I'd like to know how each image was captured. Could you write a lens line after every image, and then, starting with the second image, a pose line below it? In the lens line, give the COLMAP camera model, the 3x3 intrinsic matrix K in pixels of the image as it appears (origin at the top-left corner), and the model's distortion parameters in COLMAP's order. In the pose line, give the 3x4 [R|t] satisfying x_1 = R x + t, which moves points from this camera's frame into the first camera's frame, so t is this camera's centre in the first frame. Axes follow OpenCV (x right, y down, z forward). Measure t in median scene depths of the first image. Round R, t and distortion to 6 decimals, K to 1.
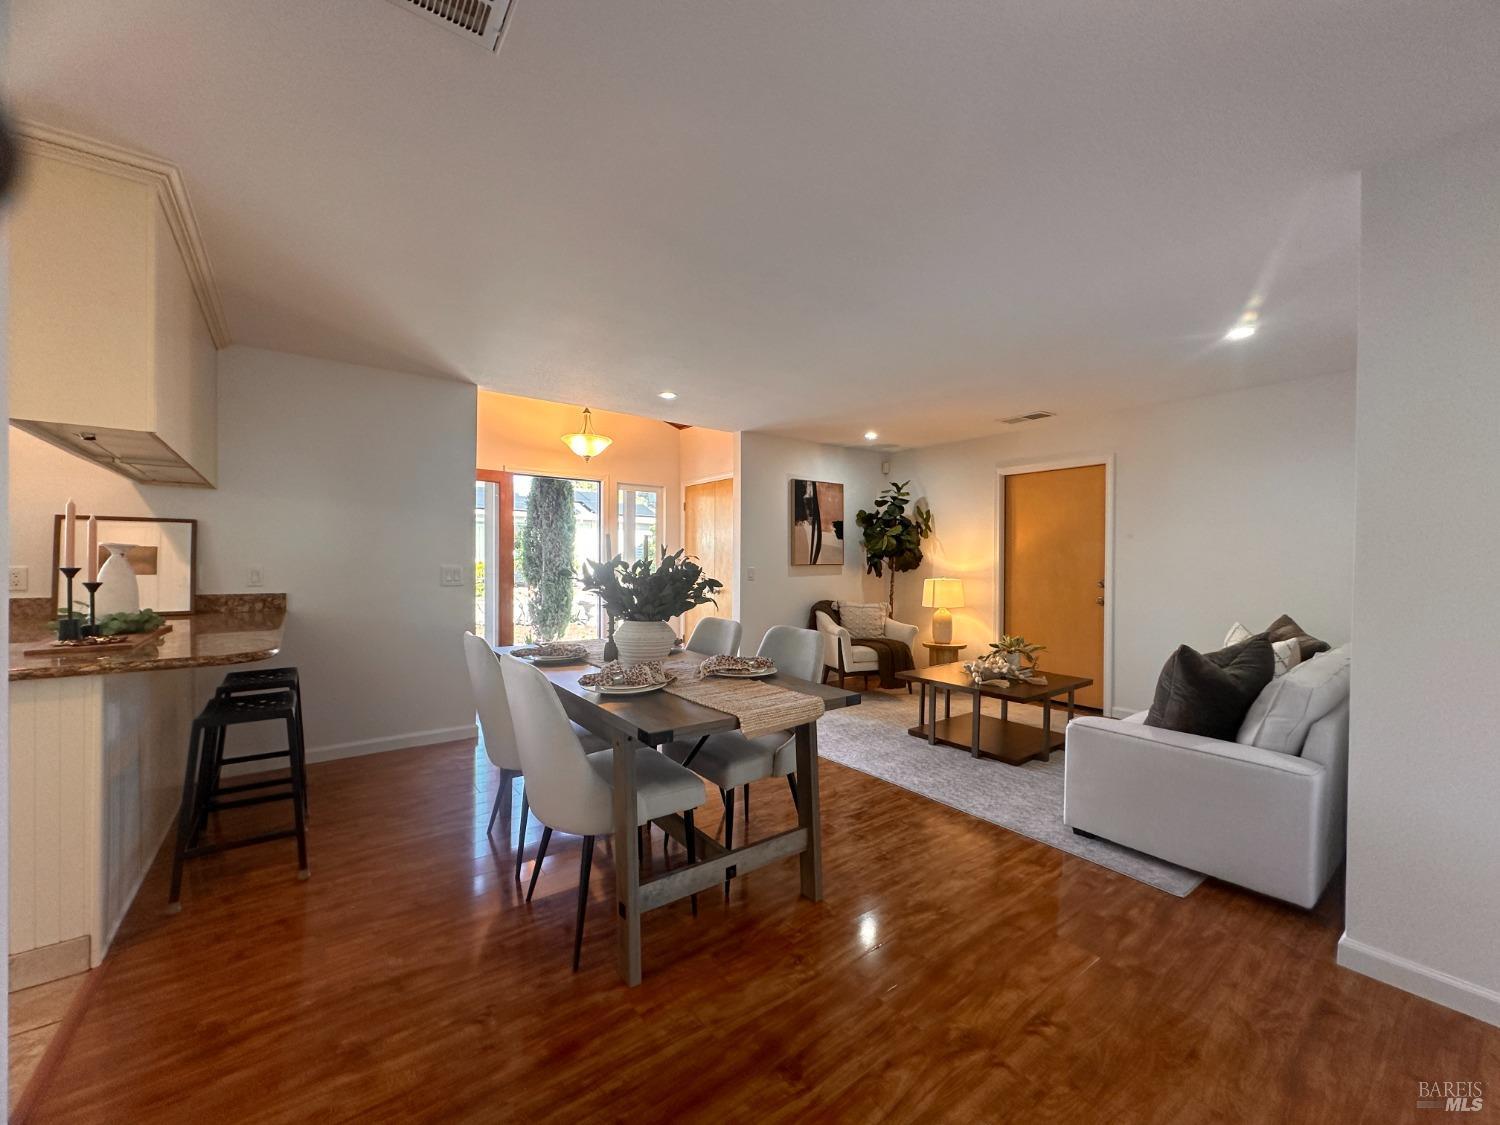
lens RADIAL K [[595.4, 0, 747.5], [0, 595.4, 564.4], [0, 0, 1]] dist [-0.001390, 0.001084]
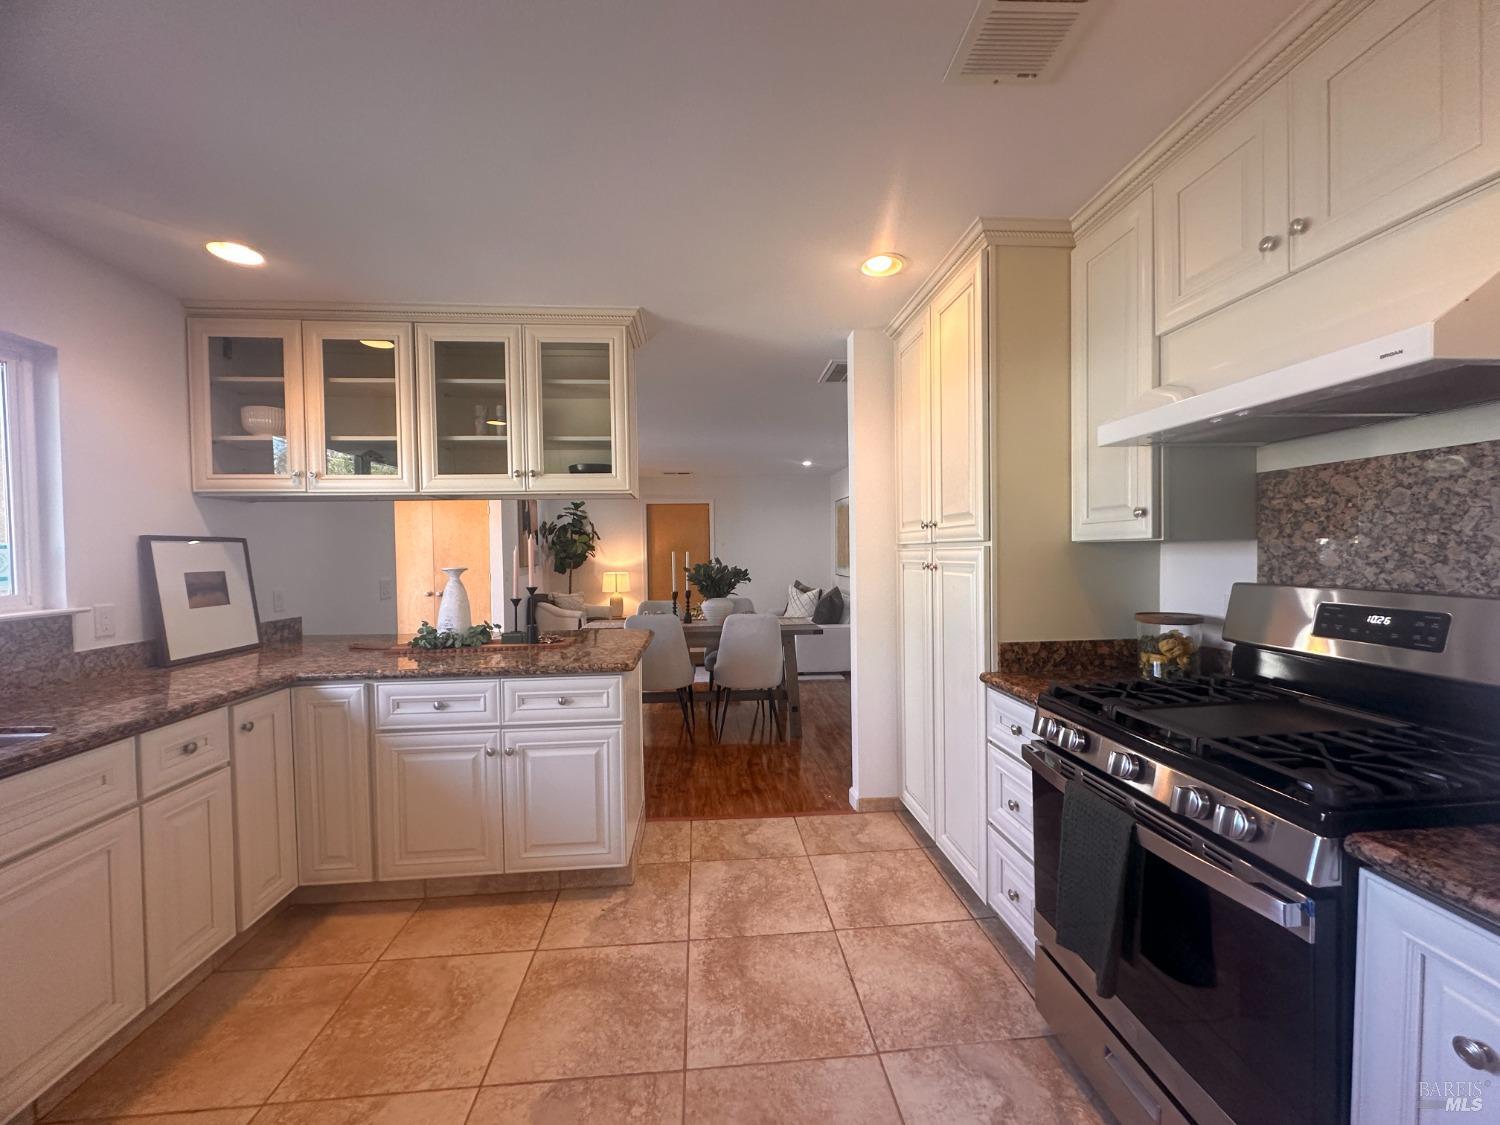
lens RADIAL K [[595.4, 0, 746.7], [0, 595.4, 563.9], [0, 0, 1]] dist [-0.001390, 0.001084]
pose [[0.534754, -0.032365, 0.844388, -1.188099], [0.022242, 0.999459, 0.024222, -0.040064], [-0.844715, 0.005828, 0.535184, -0.073427]]
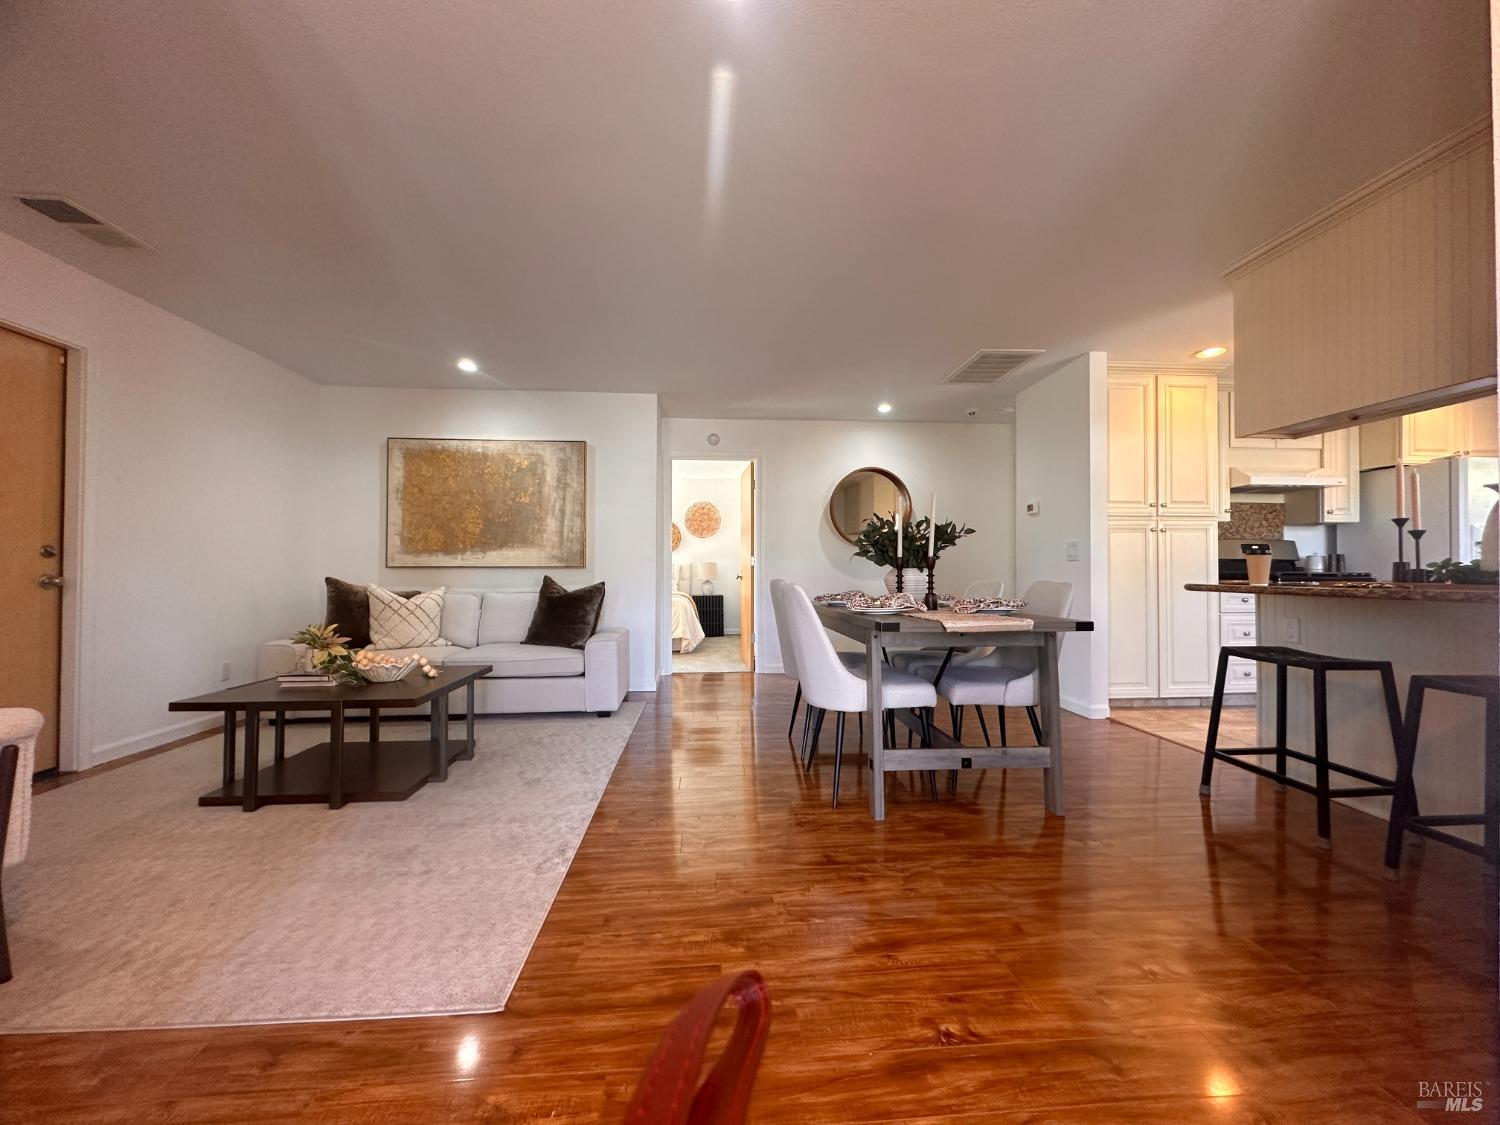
lens RADIAL K [[595.4, 0, 748.9], [0, 595.4, 561.6], [0, 0, 1]] dist [-0.001390, 0.001084]
pose [[-0.843123, 0.000618, 0.537720, -0.406416], [-0.004106, 0.999963, -0.007588, 0.062219], [-0.537705, -0.008606, -0.843089, 1.588484]]
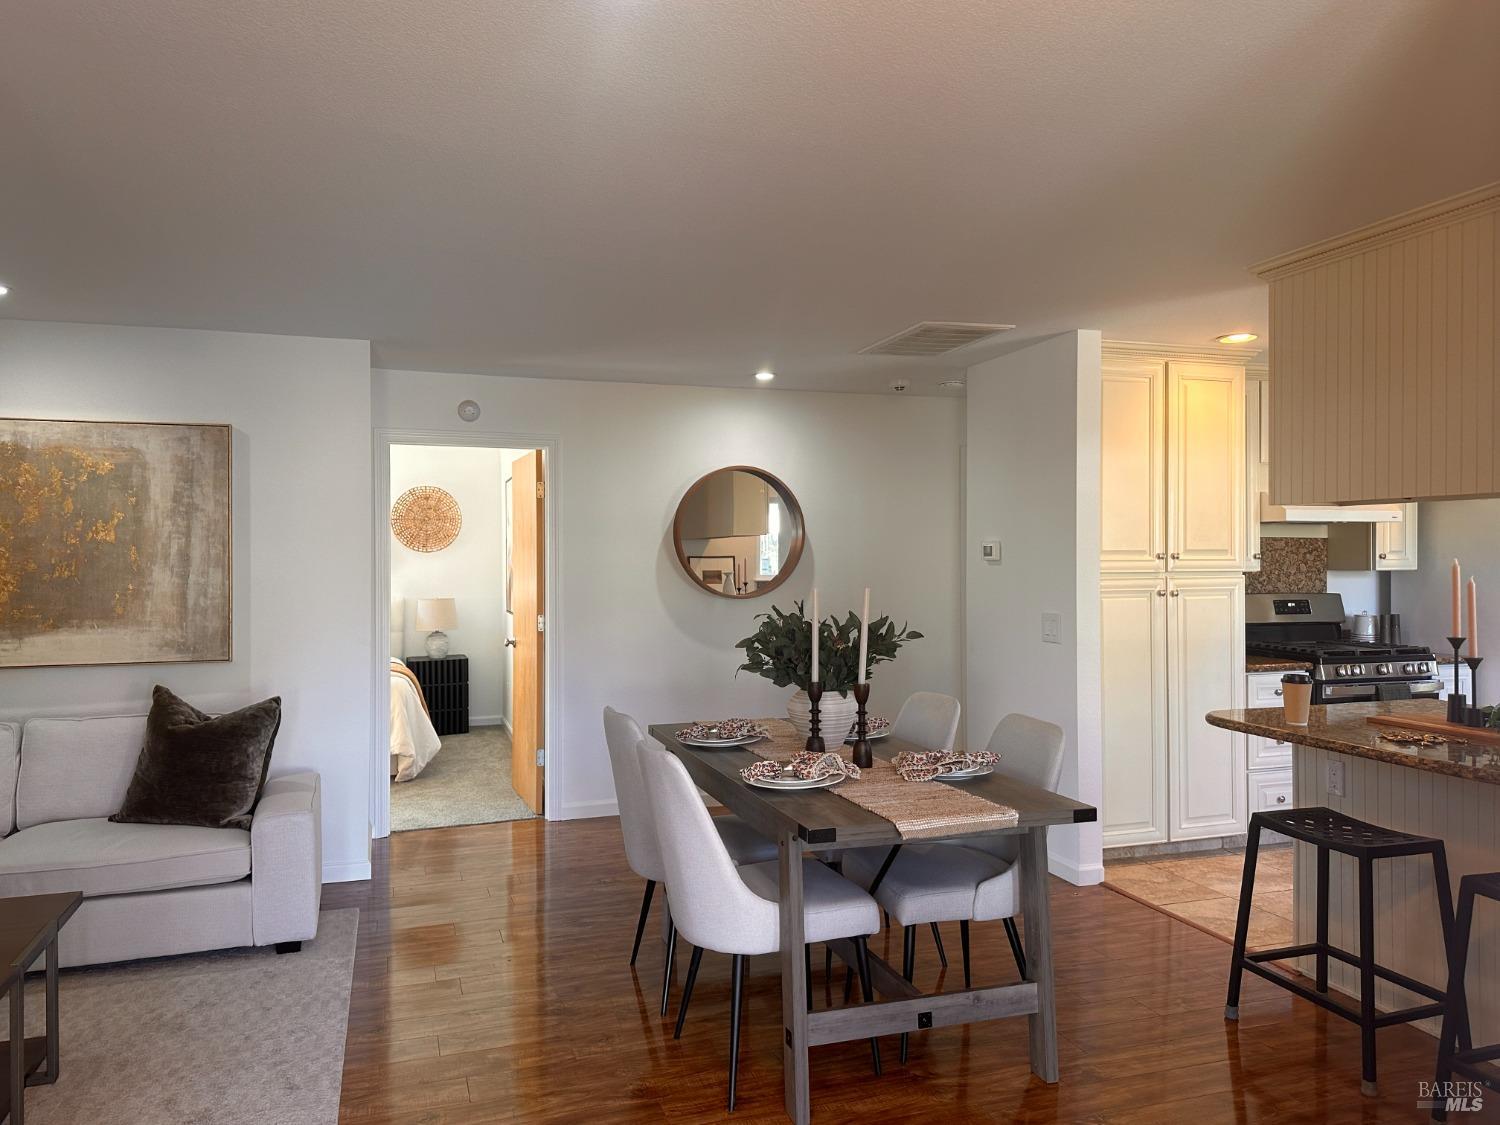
lens RADIAL K [[1078.2, 0, 750.1], [0, 1078.2, 553.3], [0, 0, 1]] dist [0.053239, -0.059696]
pose [[-0.948450, -0.003045, 0.316911, -0.386048], [-0.001920, 0.999991, 0.003862, -0.073279], [-0.316920, 0.003054, -0.948447, 1.710069]]
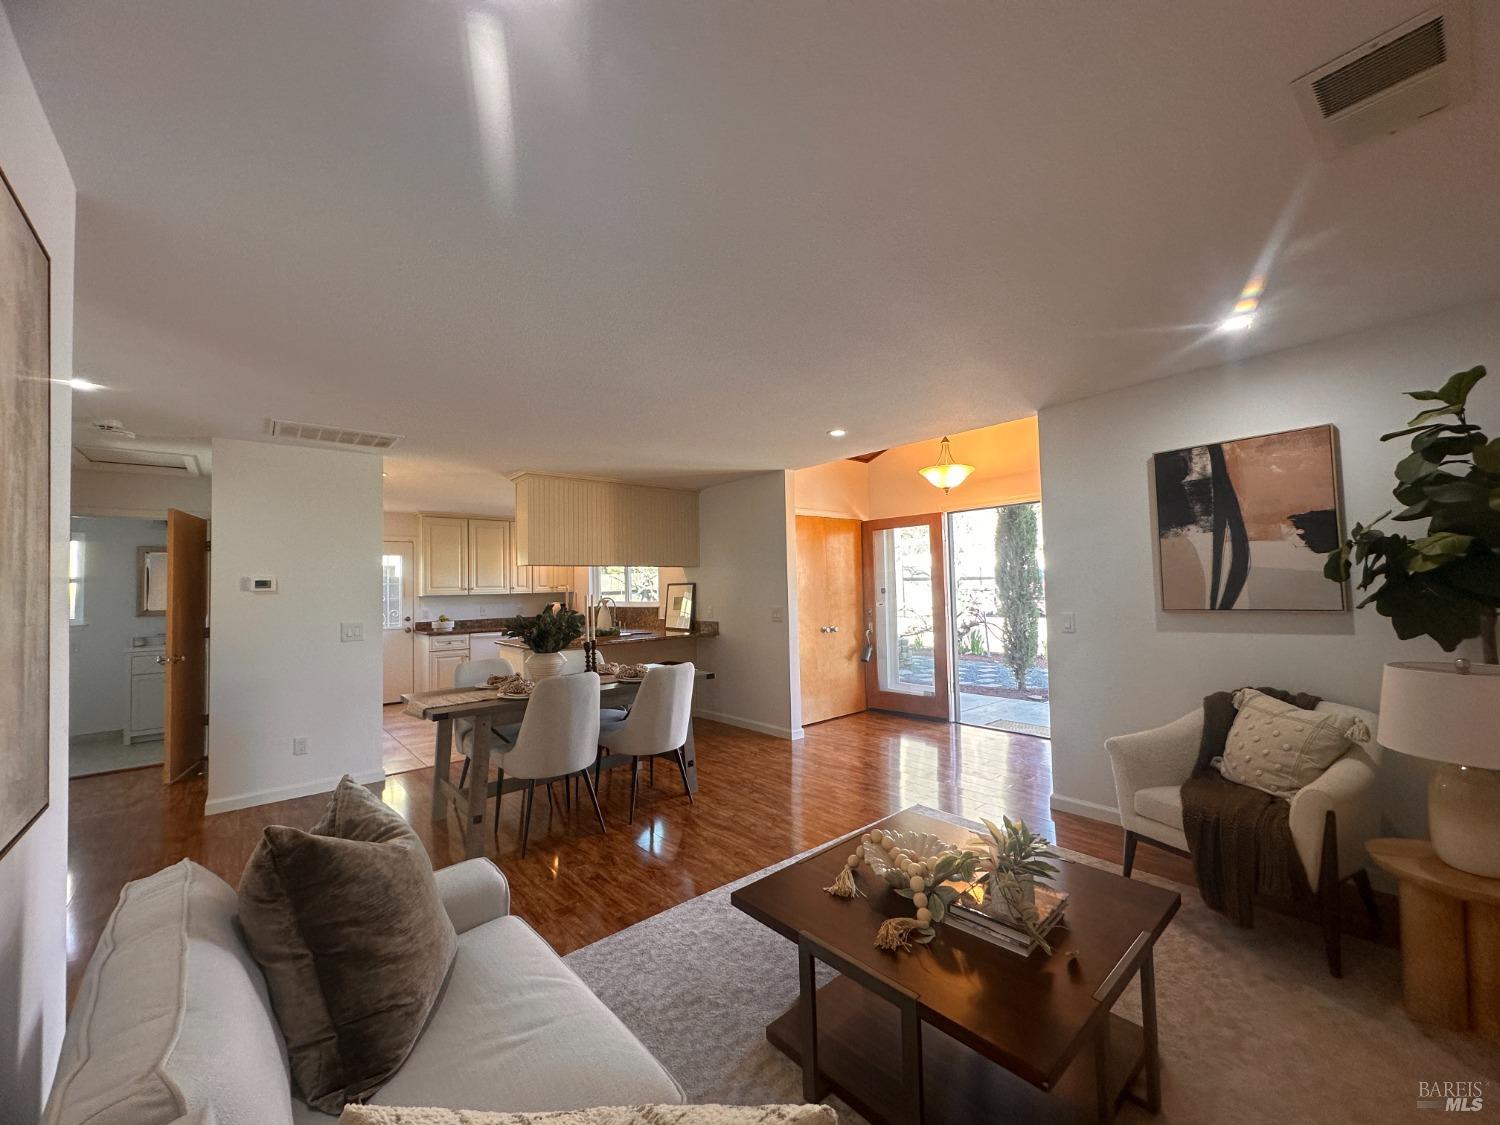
lens RADIAL K [[595.4, 0, 746.0], [0, 595.4, 564.1], [0, 0, 1]] dist [-0.001390, 0.001084]
pose [[0.061723, -0.047431, -0.996966, 0.997051], [0.019396, 0.998739, -0.046315, -0.039208], [0.997905, -0.016479, 0.062566, 0.982219]]
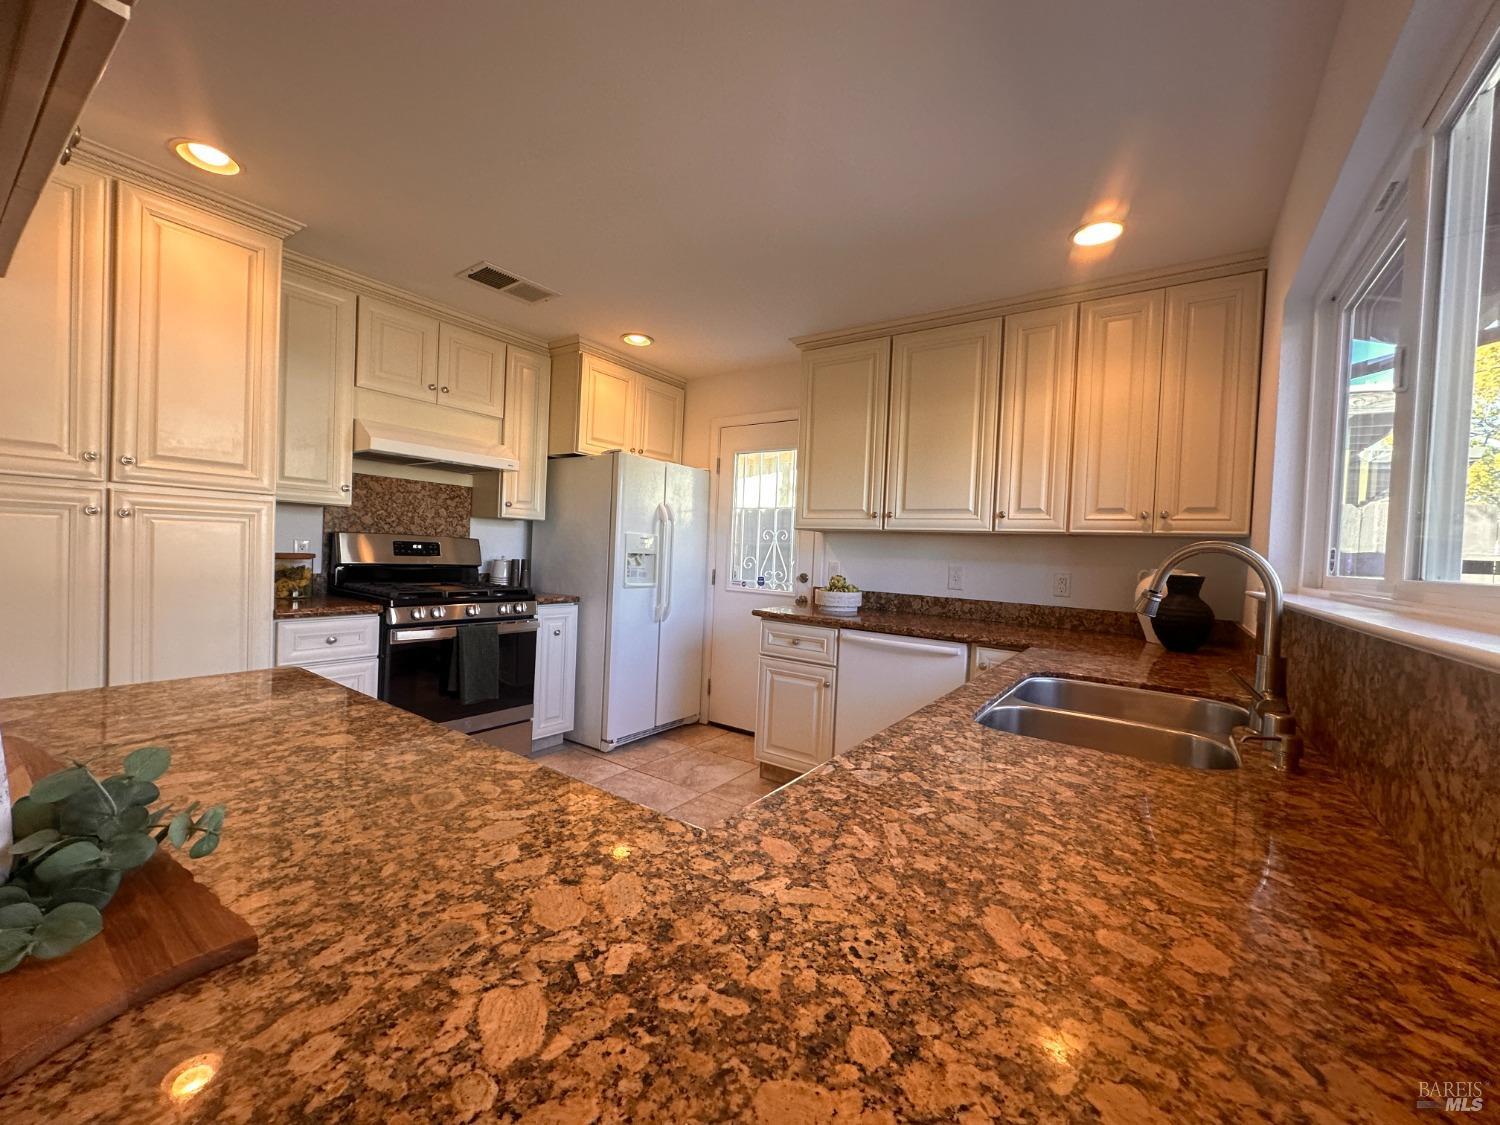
lens RADIAL K [[595.4, 0, 749.2], [0, 595.4, 563.4], [0, 0, 1]] dist [-0.001390, 0.001084]
pose [[-0.950042, -0.040666, -0.309462, -0.865748], [-0.051143, 0.998358, 0.025814, -0.011076], [0.307904, 0.040351, -0.950561, 0.857487]]
